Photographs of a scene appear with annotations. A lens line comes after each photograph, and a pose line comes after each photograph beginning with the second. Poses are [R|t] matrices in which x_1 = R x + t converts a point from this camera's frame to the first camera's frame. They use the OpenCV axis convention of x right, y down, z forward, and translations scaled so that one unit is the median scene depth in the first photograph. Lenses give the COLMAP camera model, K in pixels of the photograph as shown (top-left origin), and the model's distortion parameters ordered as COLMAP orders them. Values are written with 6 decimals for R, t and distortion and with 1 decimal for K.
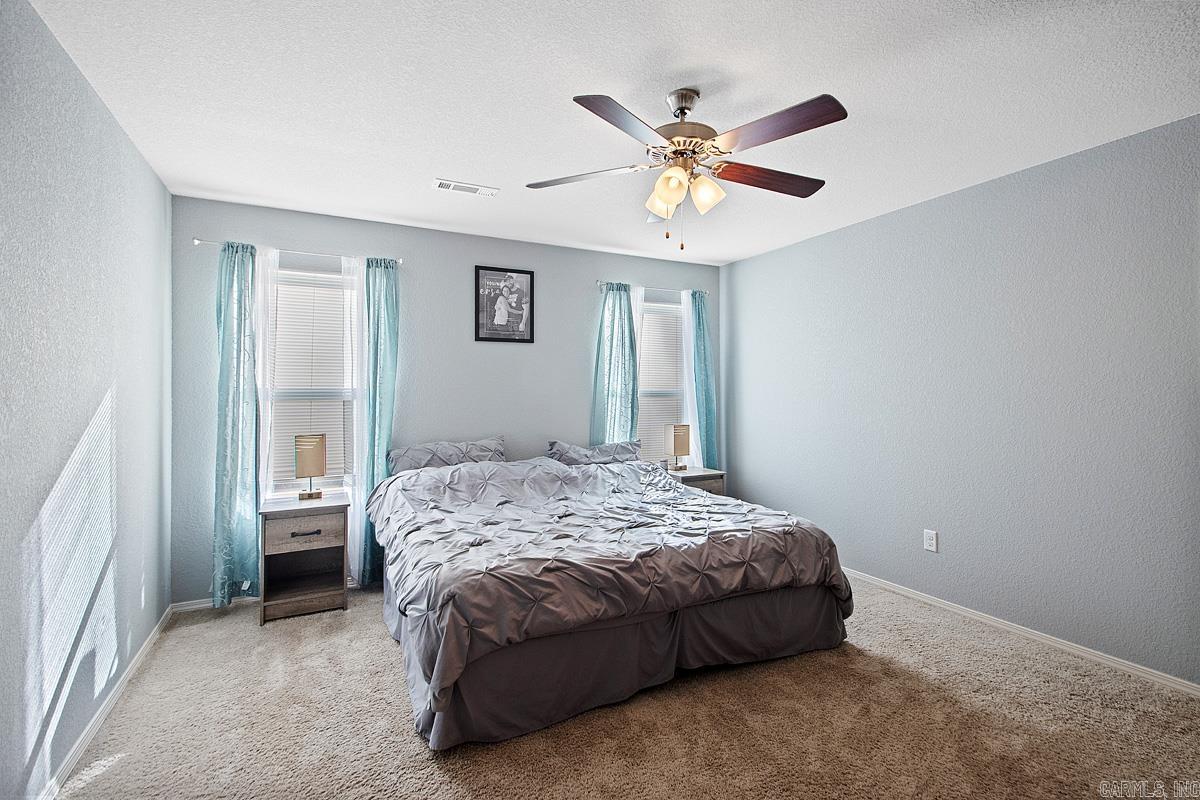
lens RADIAL K [[557.6, 0, 599.5], [0, 557.6, 387.5], [0, 0, 1]] dist [0.017911, -0.014634]
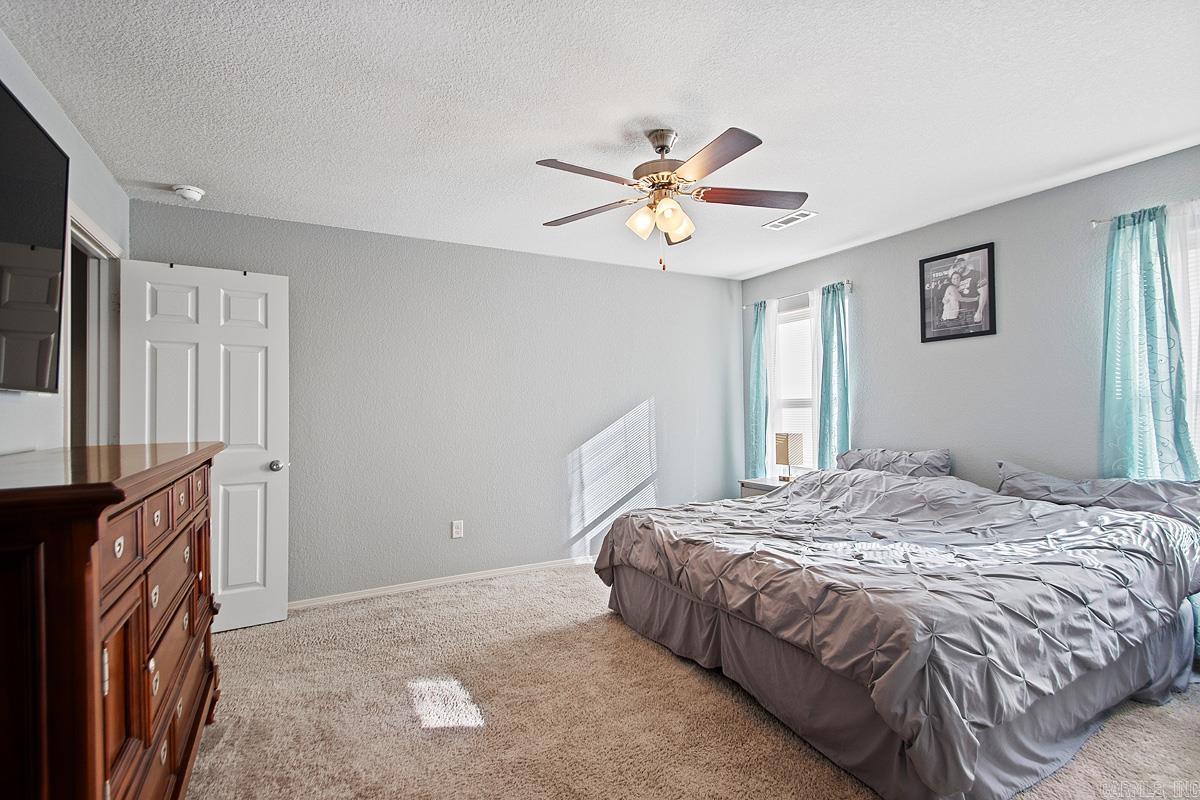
lens RADIAL K [[557.6, 0, 598.6], [0, 557.6, 407.5], [0, 0, 1]] dist [0.017911, -0.014634]
pose [[0.011237, -0.002361, -0.999934, 0.675366], [0.017246, 0.999849, -0.002167, 0.015170], [0.999788, -0.017221, 0.011276, 0.448434]]
